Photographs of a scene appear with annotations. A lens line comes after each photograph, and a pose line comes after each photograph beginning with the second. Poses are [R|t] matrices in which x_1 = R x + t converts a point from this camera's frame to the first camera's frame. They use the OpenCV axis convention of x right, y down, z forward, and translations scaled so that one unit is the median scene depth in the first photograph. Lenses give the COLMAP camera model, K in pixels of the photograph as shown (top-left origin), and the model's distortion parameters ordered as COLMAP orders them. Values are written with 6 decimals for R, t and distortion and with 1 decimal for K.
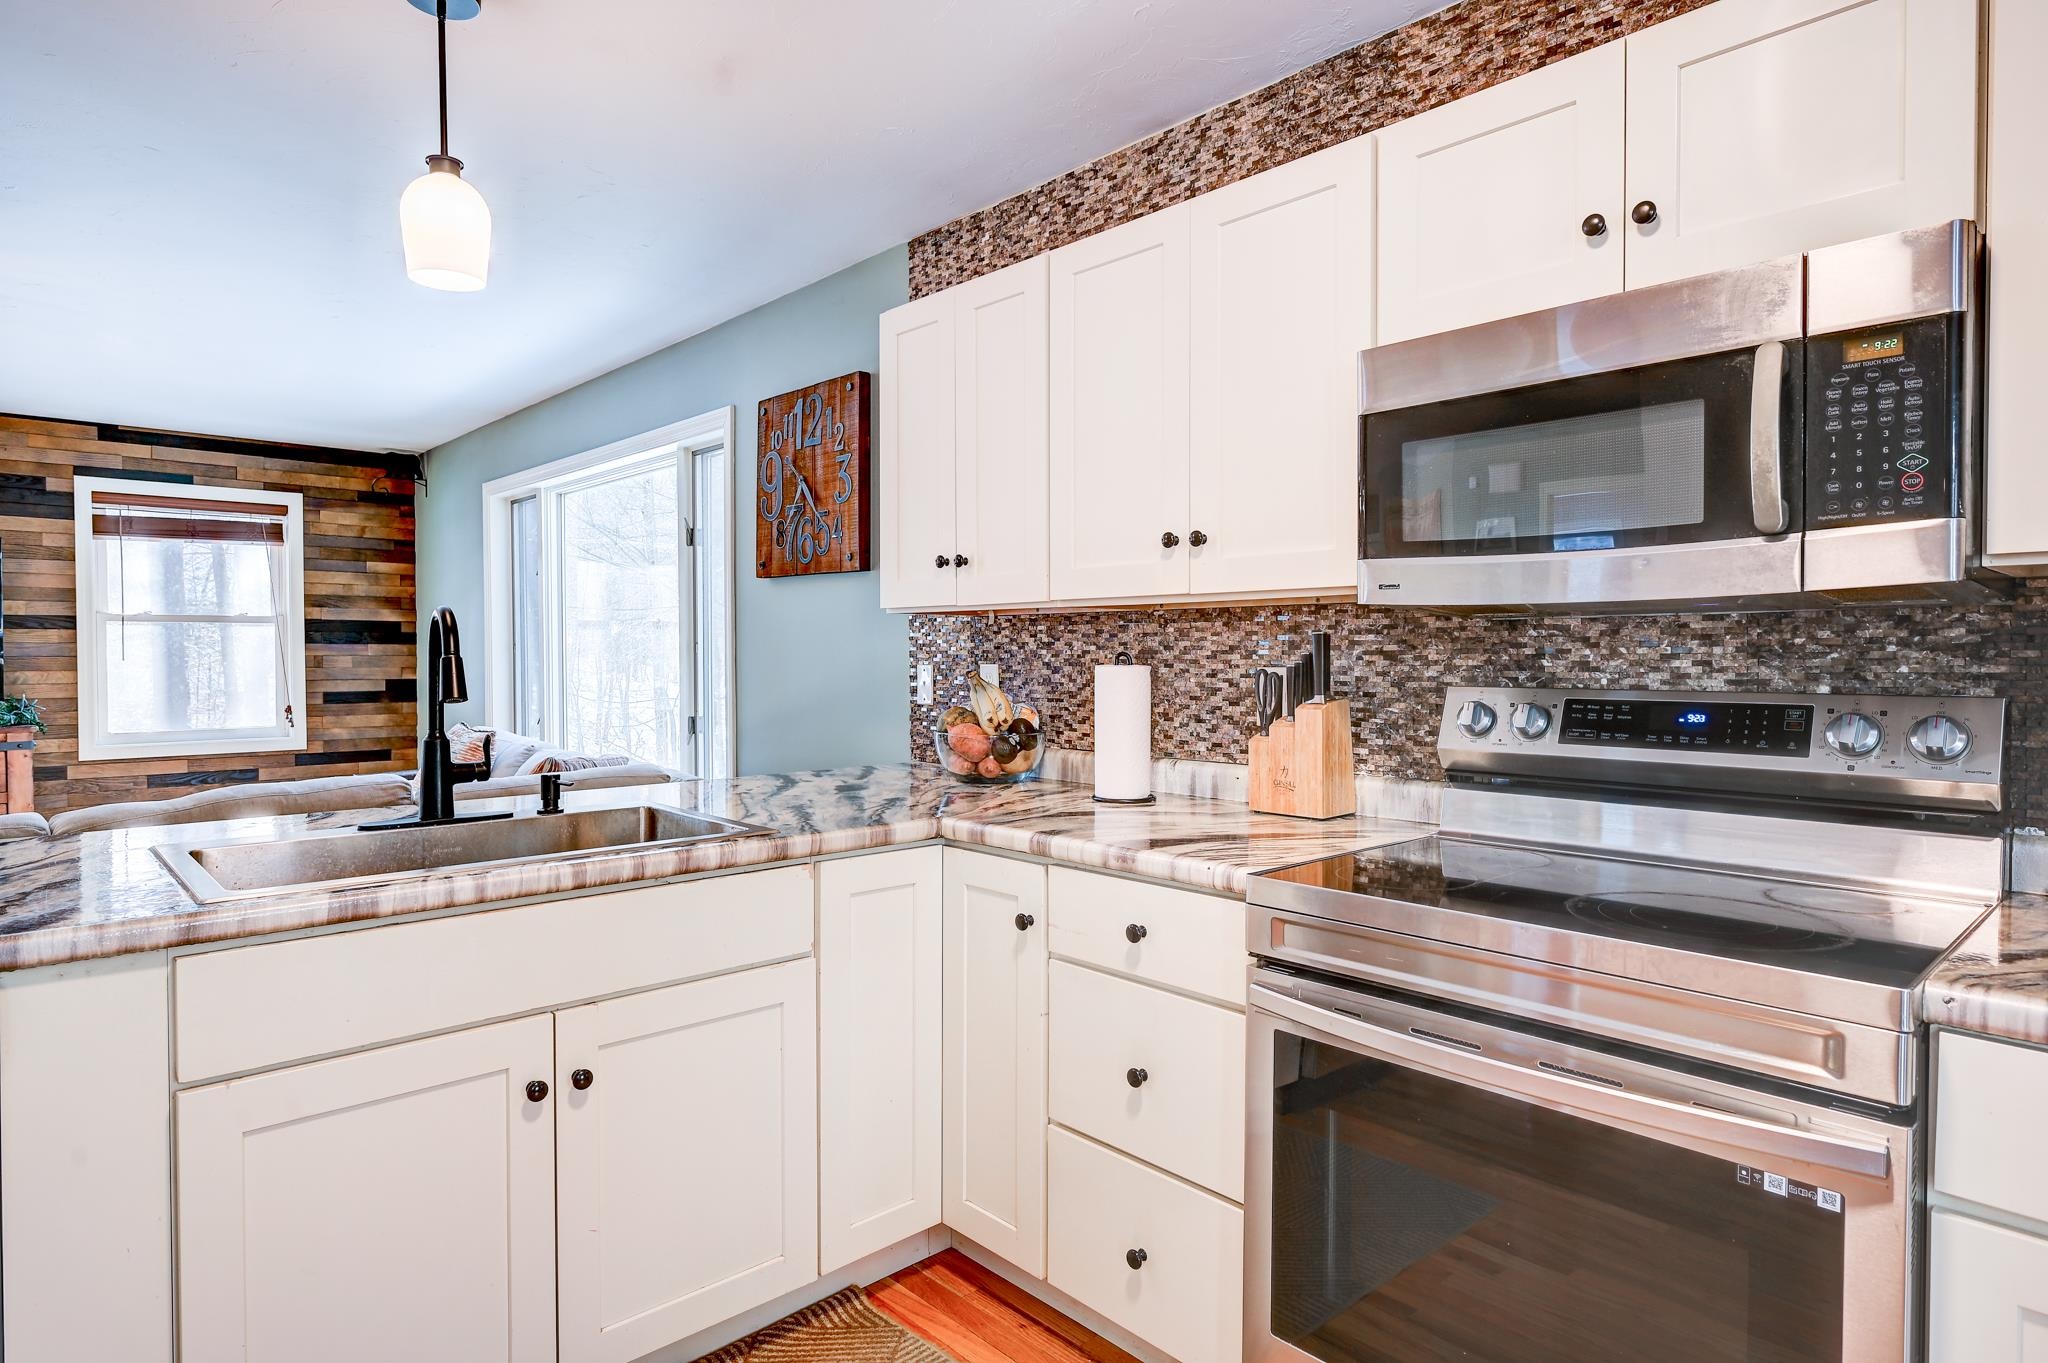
lens RADIAL K [[1129.7, 0, 1025.5], [0, 1129.7, 670.4], [0, 0, 1]] dist [0.000833, 0.000049]
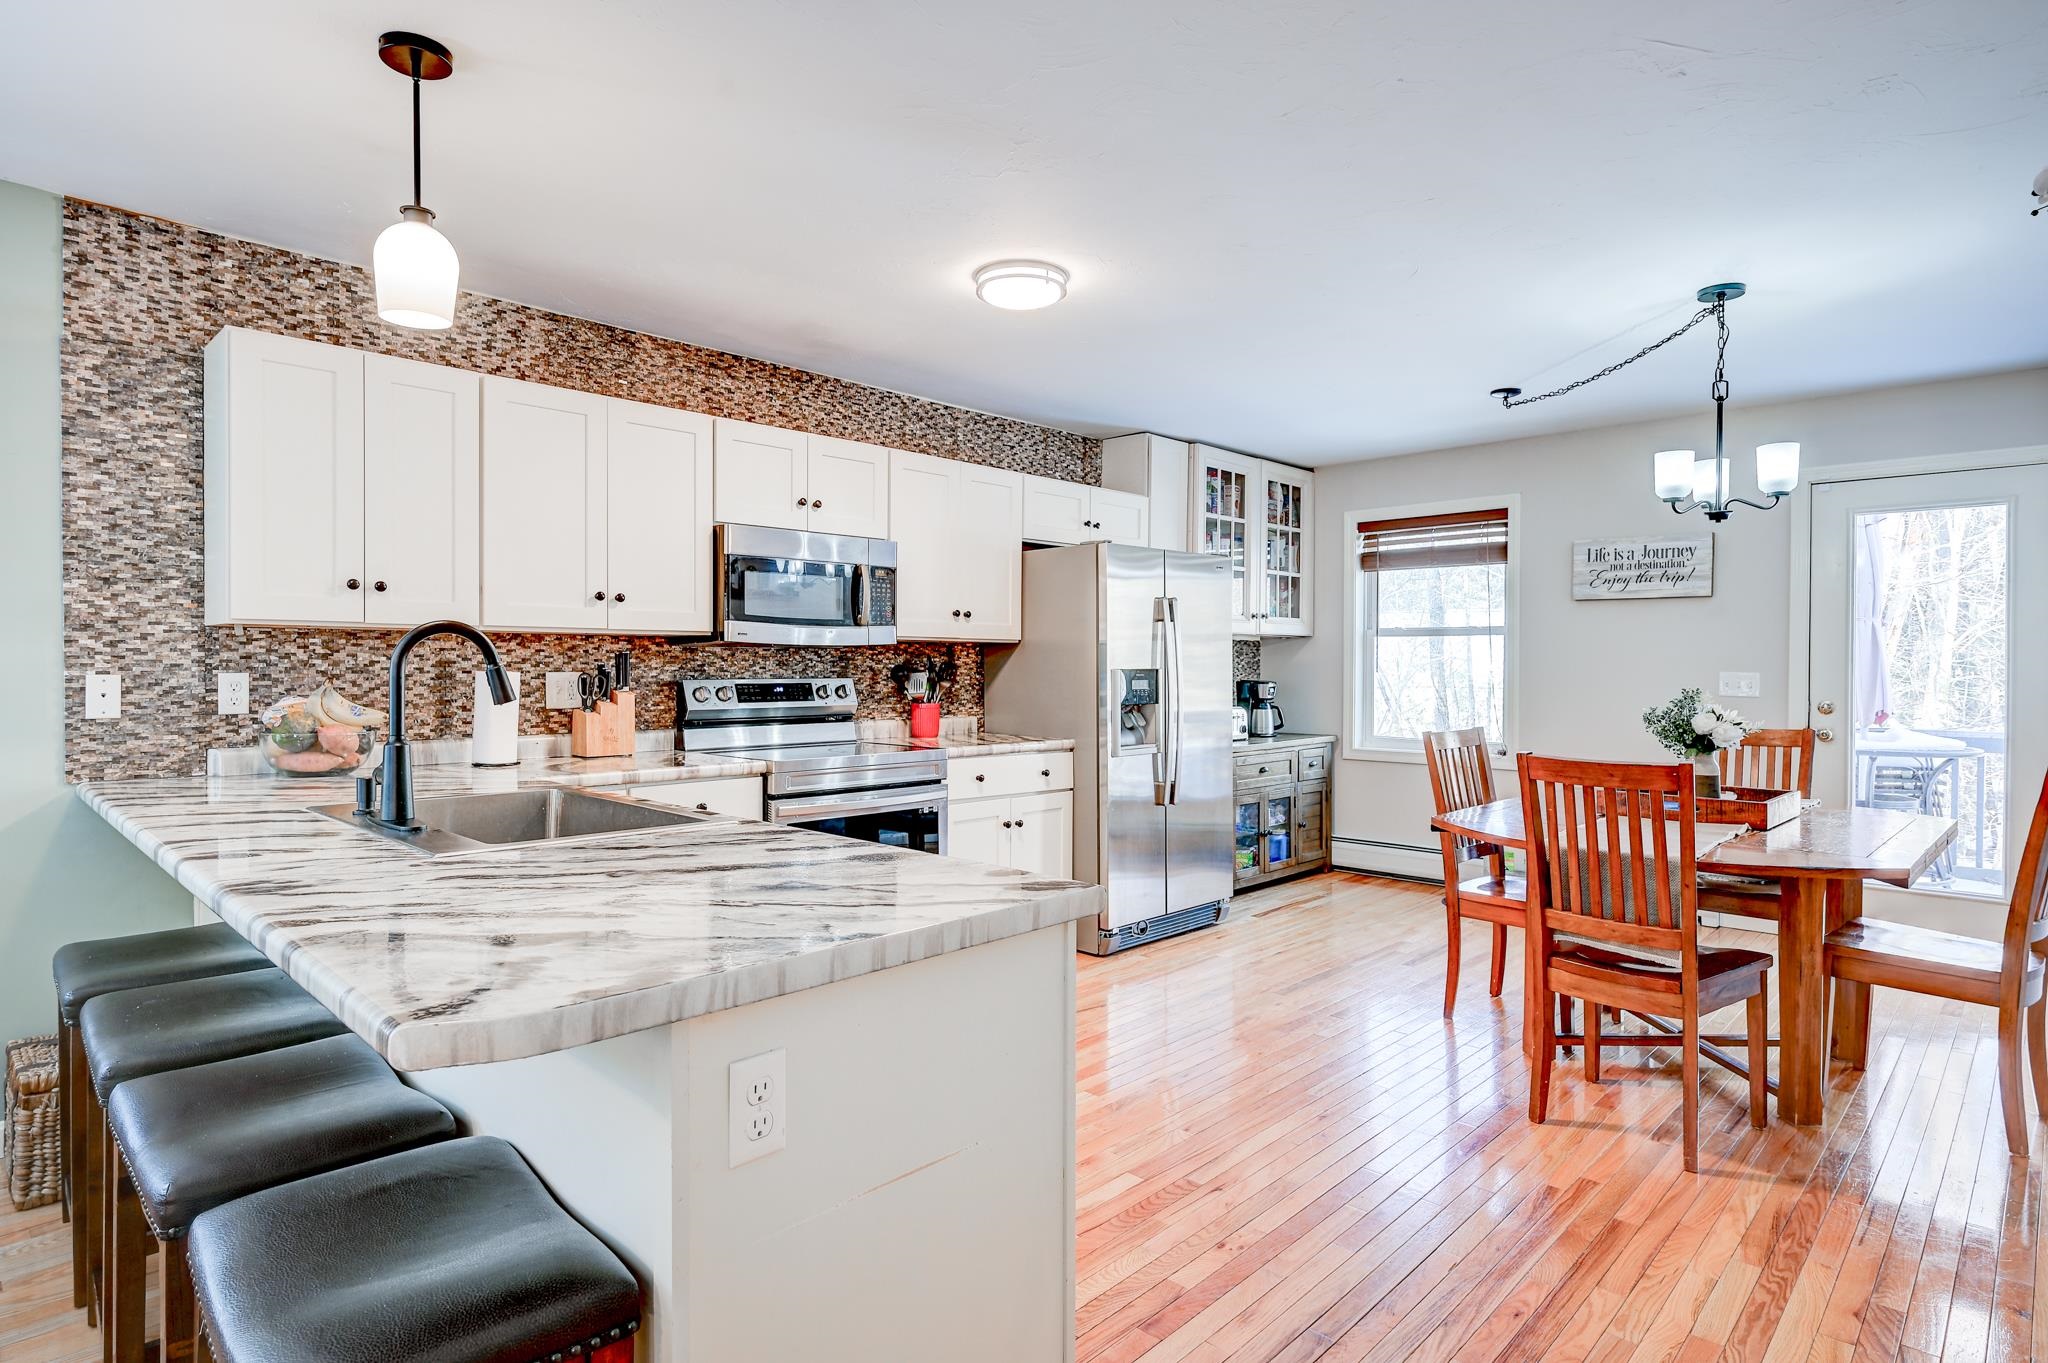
lens RADIAL K [[1086.2, 0, 1023.6], [0, 1086.2, 672.3], [0, 0, 1]] dist [0.002285, -0.000503]
pose [[-0.047901, -0.007828, 0.998821, -1.348730], [0.012081, 0.999892, 0.008416, -0.007387], [-0.998779, 0.012470, -0.047801, 0.400496]]
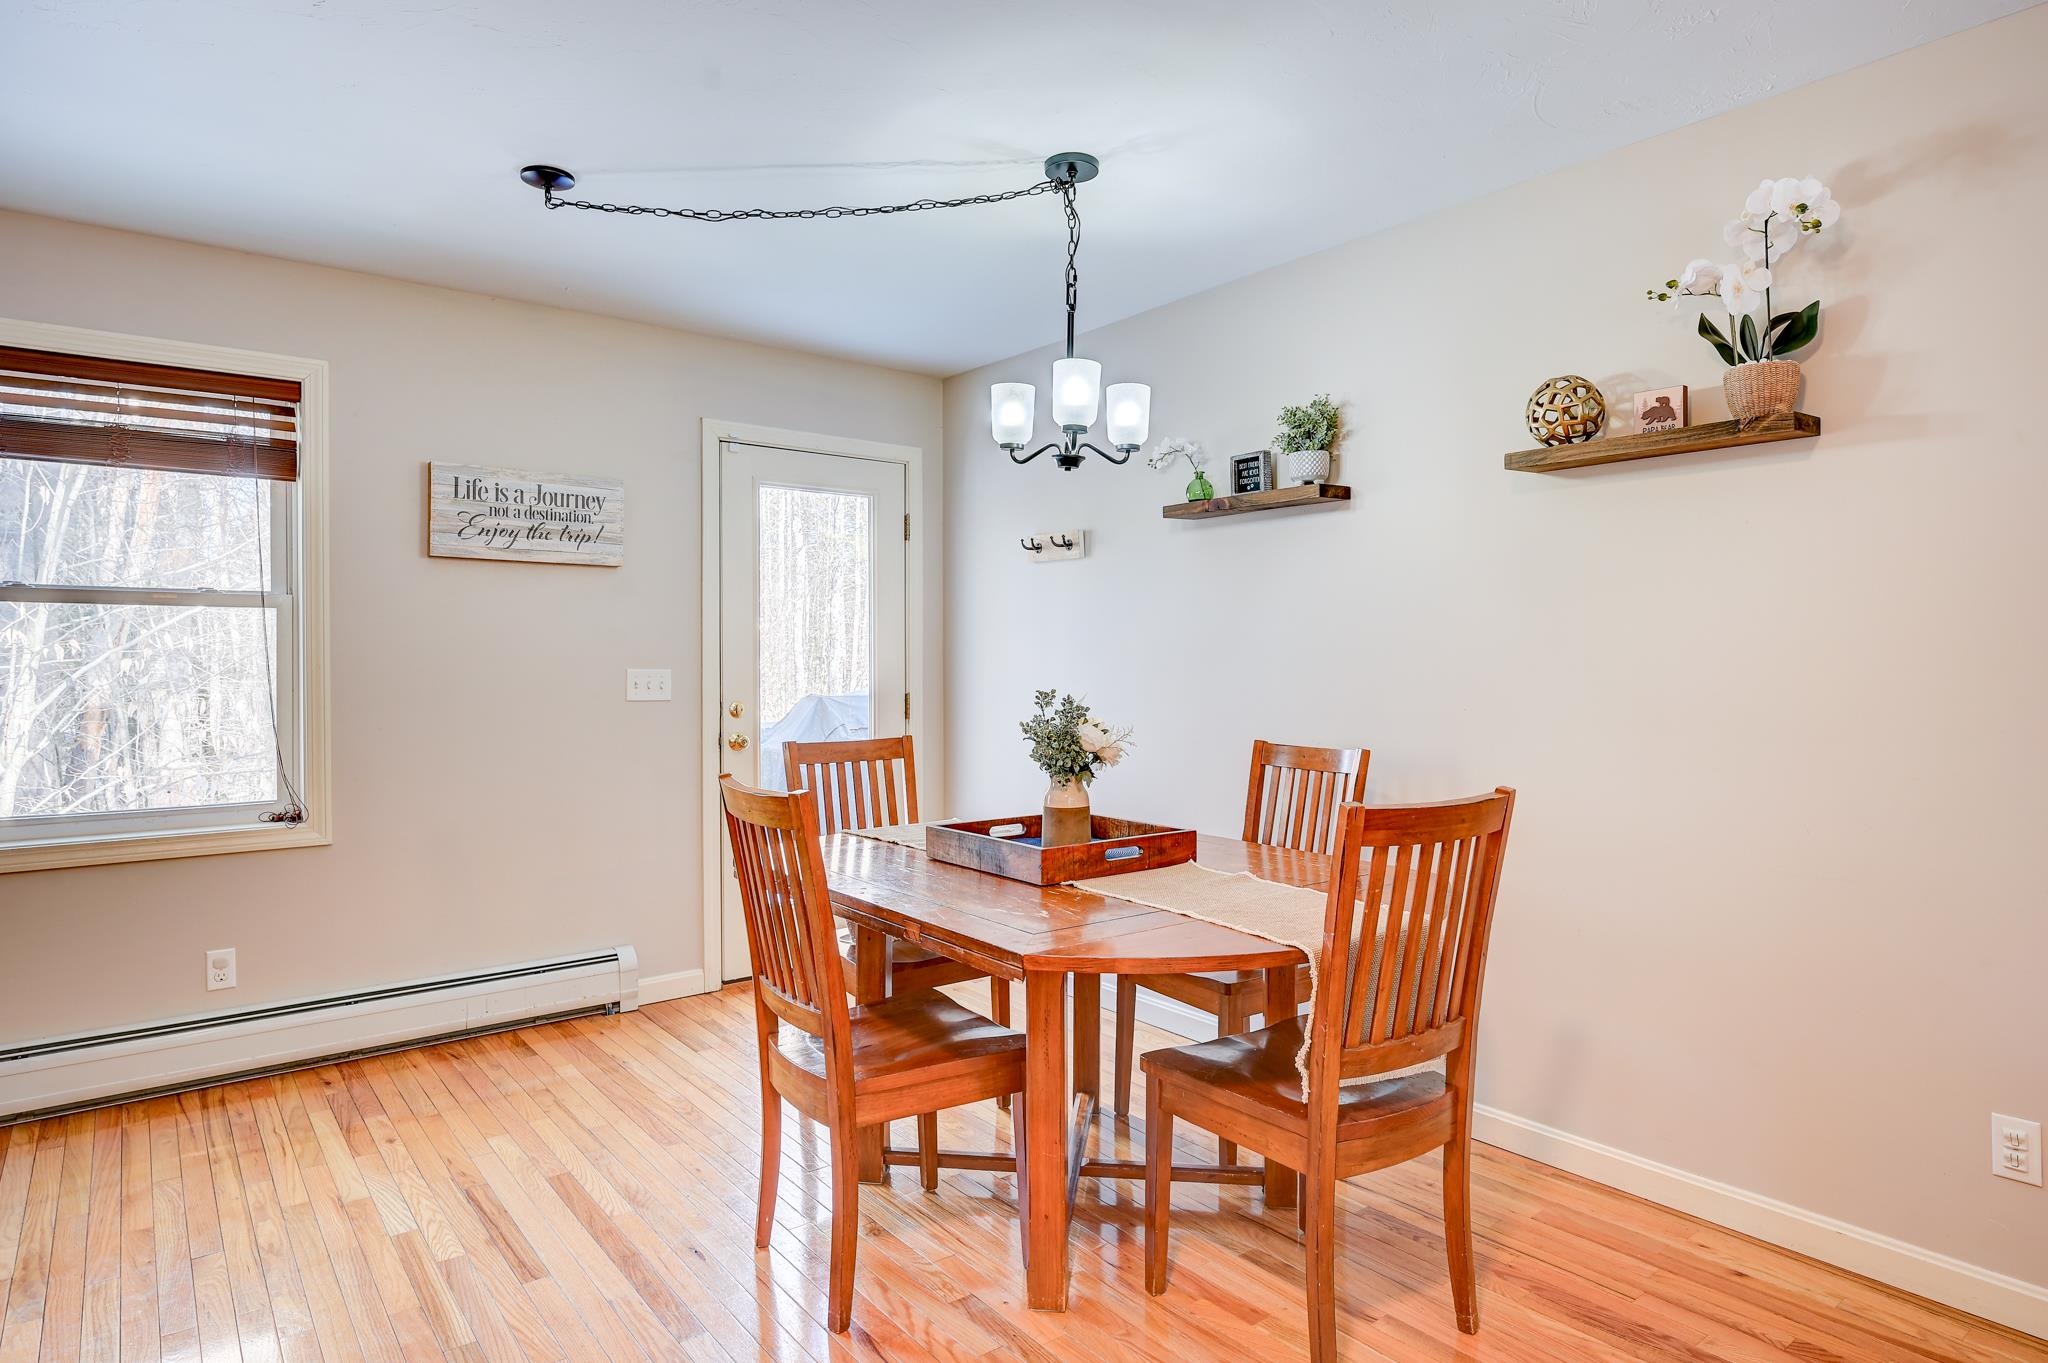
lens RADIAL K [[1161.8, 0, 1037.0], [0, 1161.8, 664.1], [0, 0, 1]] dist [-0.002808, 0.000924]
pose [[-0.995786, 0.002212, 0.091676, -0.037999], [0.003650, 0.999873, 0.015526, -0.005187], [-0.091630, 0.015795, -0.995668, 0.577378]]
